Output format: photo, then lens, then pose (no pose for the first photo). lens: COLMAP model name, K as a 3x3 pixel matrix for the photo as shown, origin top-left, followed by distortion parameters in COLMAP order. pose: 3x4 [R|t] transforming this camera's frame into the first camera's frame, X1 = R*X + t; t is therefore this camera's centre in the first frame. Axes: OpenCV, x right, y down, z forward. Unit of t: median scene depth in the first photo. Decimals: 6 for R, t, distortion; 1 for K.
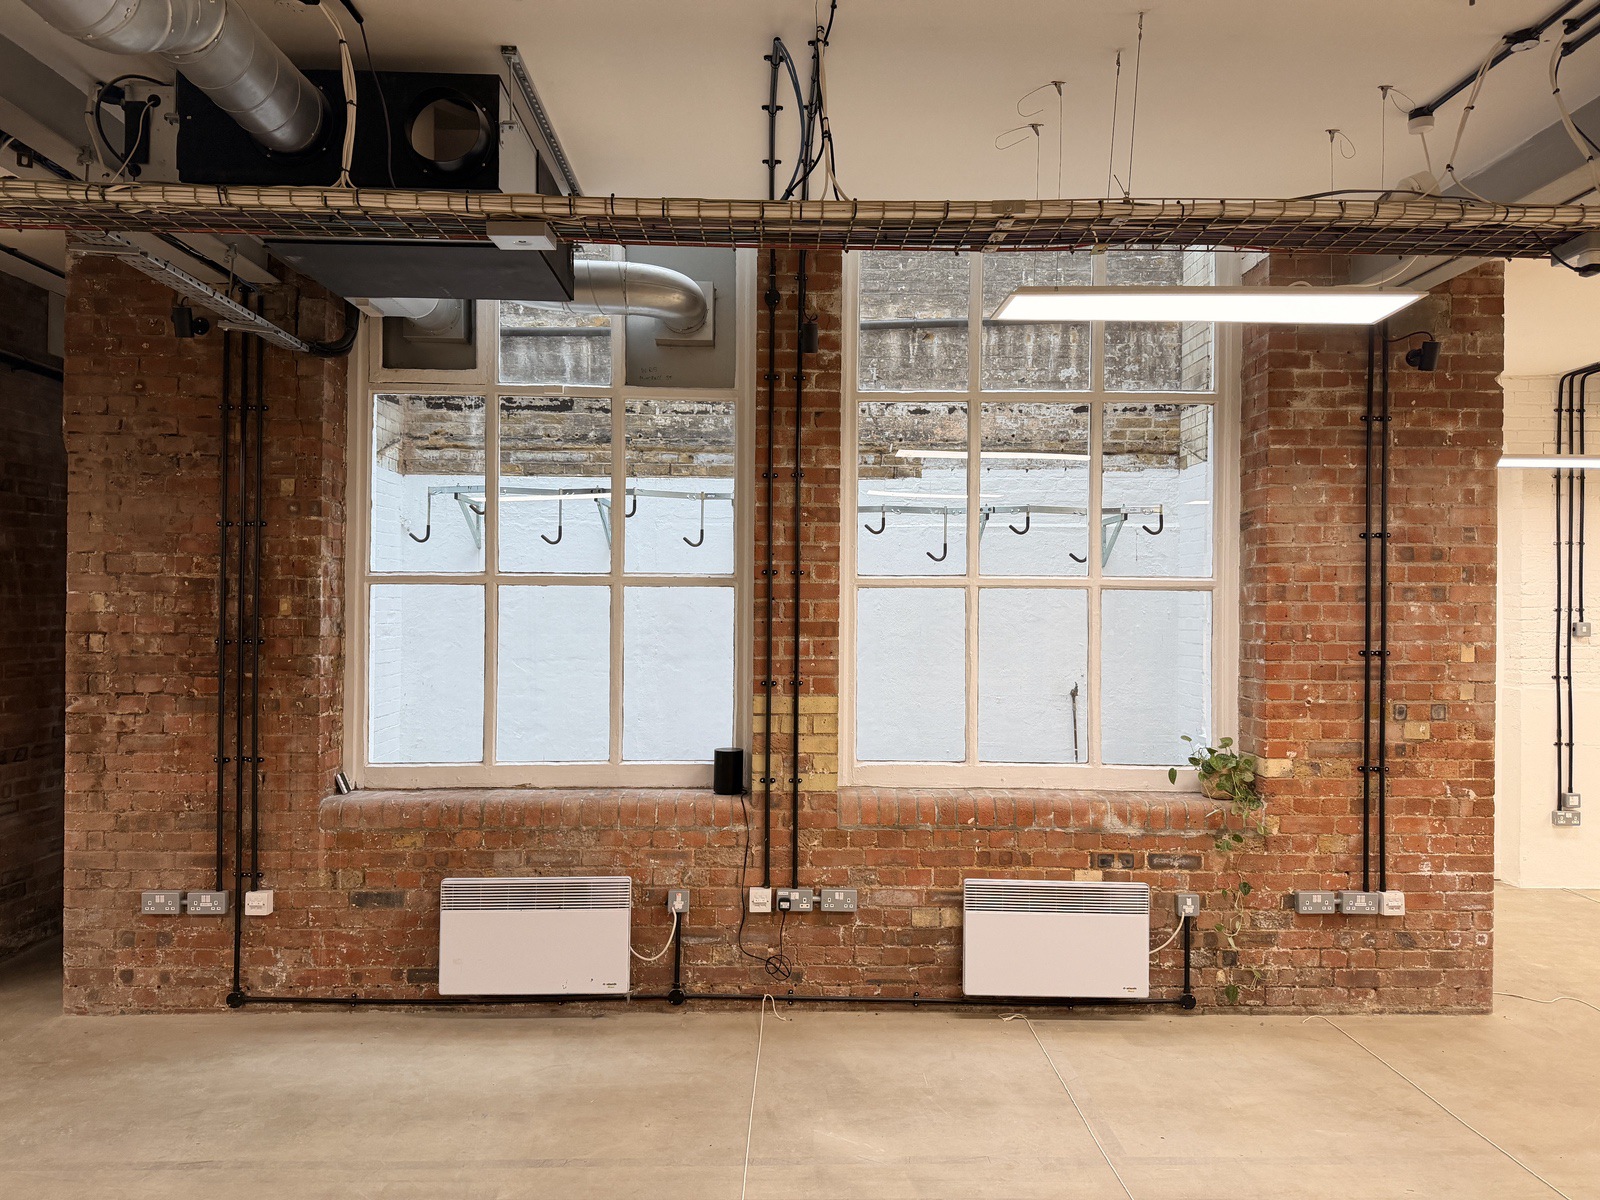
lens RADIAL K [[1123.9, 0, 803.6], [0, 1123.9, 607.2], [0, 0, 1]] dist [0.032164, -0.021313]
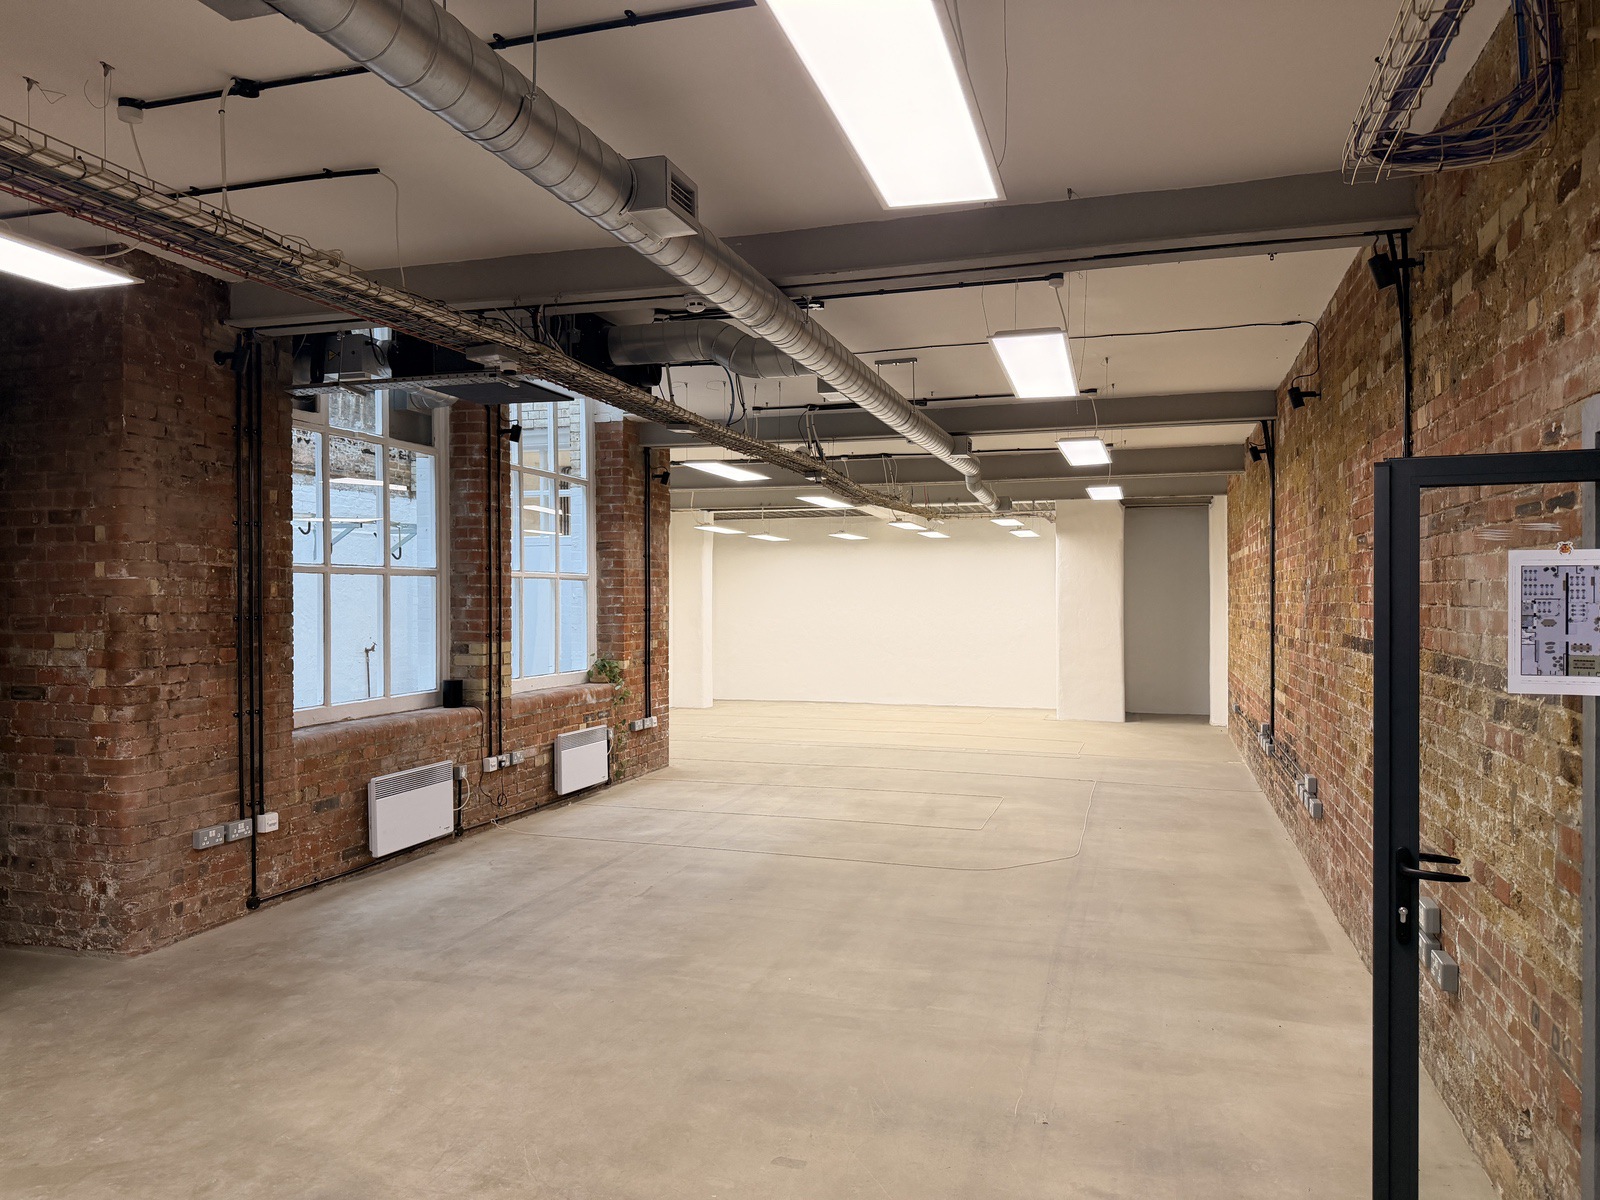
lens RADIAL K [[1123.9, 0, 810.1], [0, 1123.9, 598.4], [0, 0, 1]] dist [0.032164, -0.021313]
pose [[0.309134, -0.010238, 0.950963, -1.491604], [0.002074, 0.999947, 0.010092, -0.002540], [-0.951016, -0.001147, 0.309139, 0.027469]]
